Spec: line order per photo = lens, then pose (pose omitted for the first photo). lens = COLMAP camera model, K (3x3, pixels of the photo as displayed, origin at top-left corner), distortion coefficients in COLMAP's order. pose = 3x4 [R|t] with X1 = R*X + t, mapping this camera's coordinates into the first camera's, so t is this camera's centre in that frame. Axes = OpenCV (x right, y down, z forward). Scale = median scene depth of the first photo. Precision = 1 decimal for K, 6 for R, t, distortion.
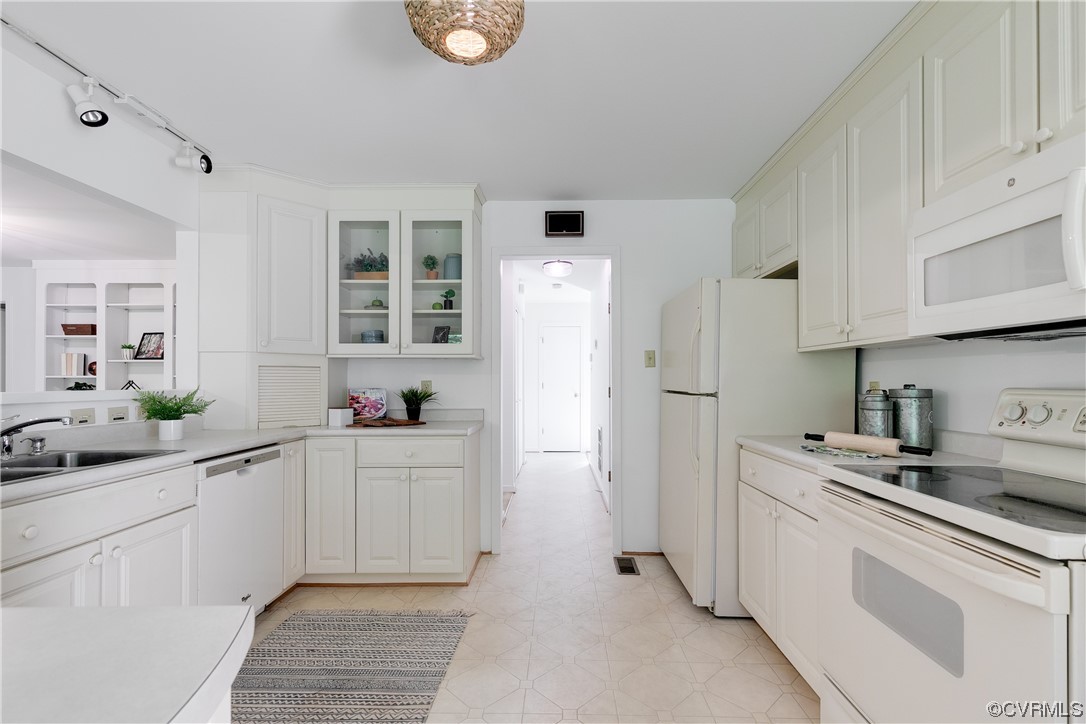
lens RADIAL K [[491.3, 0, 551.0], [0, 491.3, 376.6], [0, 0, 1]] dist [0.007707, -0.001061]
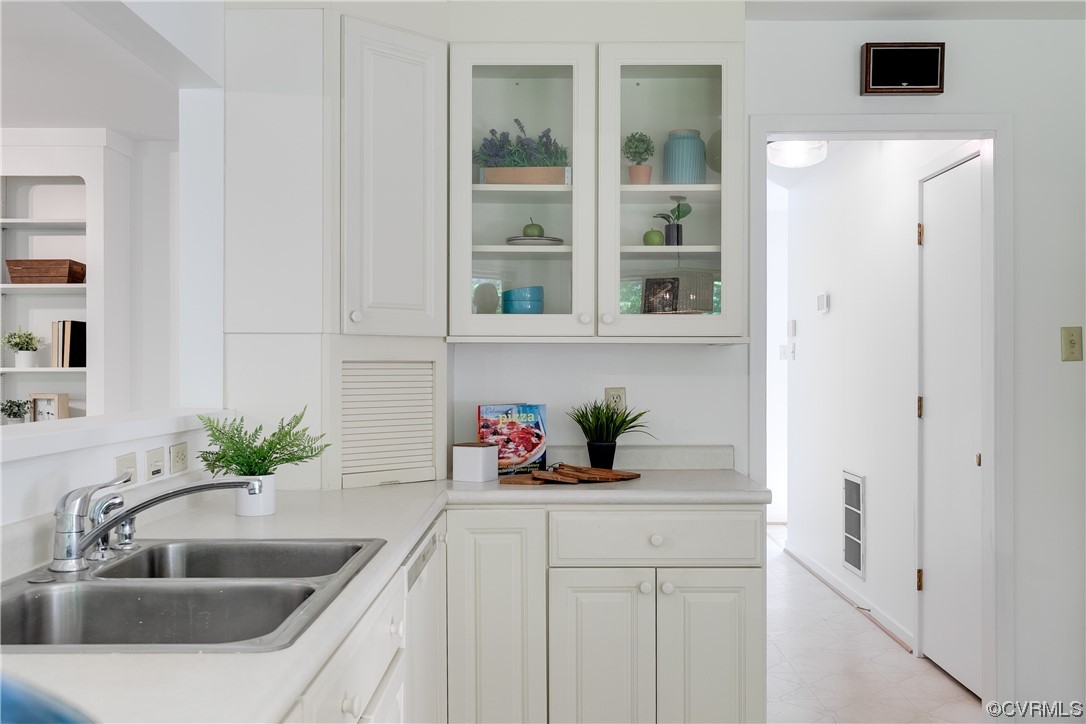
lens RADIAL K [[1054.2, 0, 548.5], [0, 1054.2, 367.5], [0, 0, 1]] dist [0.005009, 0.000000]
pose [[0.999960, 0.001901, 0.008729, -0.408700], [-0.001982, 0.999955, 0.009248, -0.026633], [-0.008711, -0.009265, 0.999919, -0.064585]]
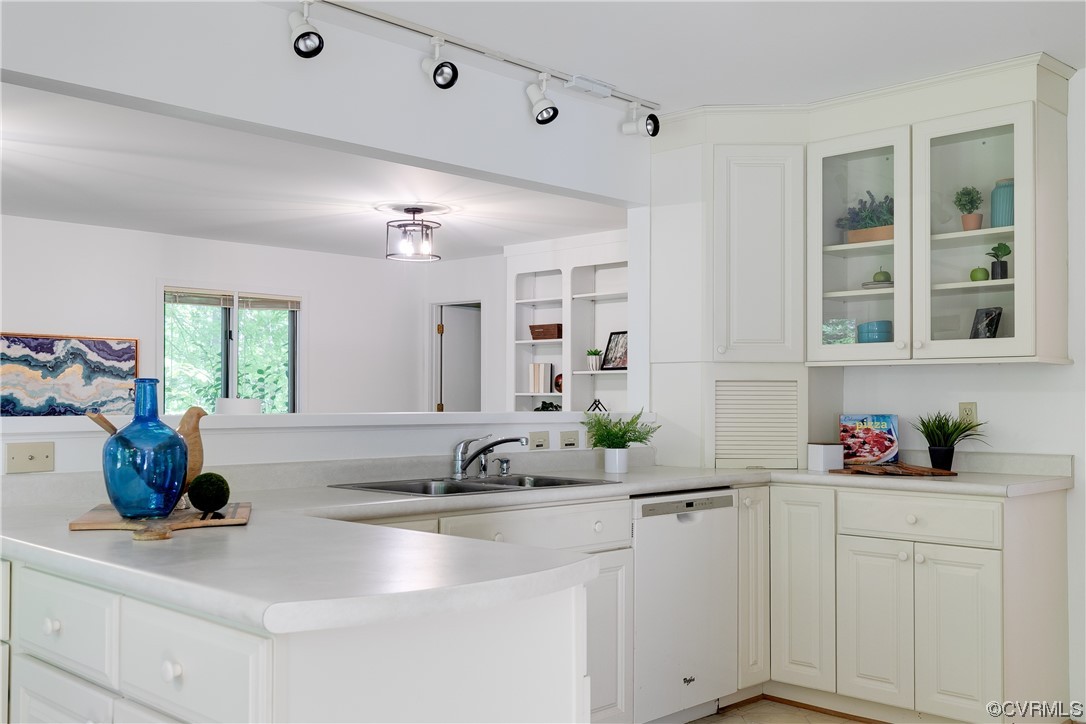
lens RADIAL K [[1054.2, 0, 551.8], [0, 1054.2, 379.7], [0, 0, 1]] dist [0.005009, 0.000000]
pose [[0.720984, -0.009114, -0.692891, 0.314970], [0.001047, 0.999927, -0.012063, -0.004904], [0.692951, 0.007972, 0.720941, -0.290729]]
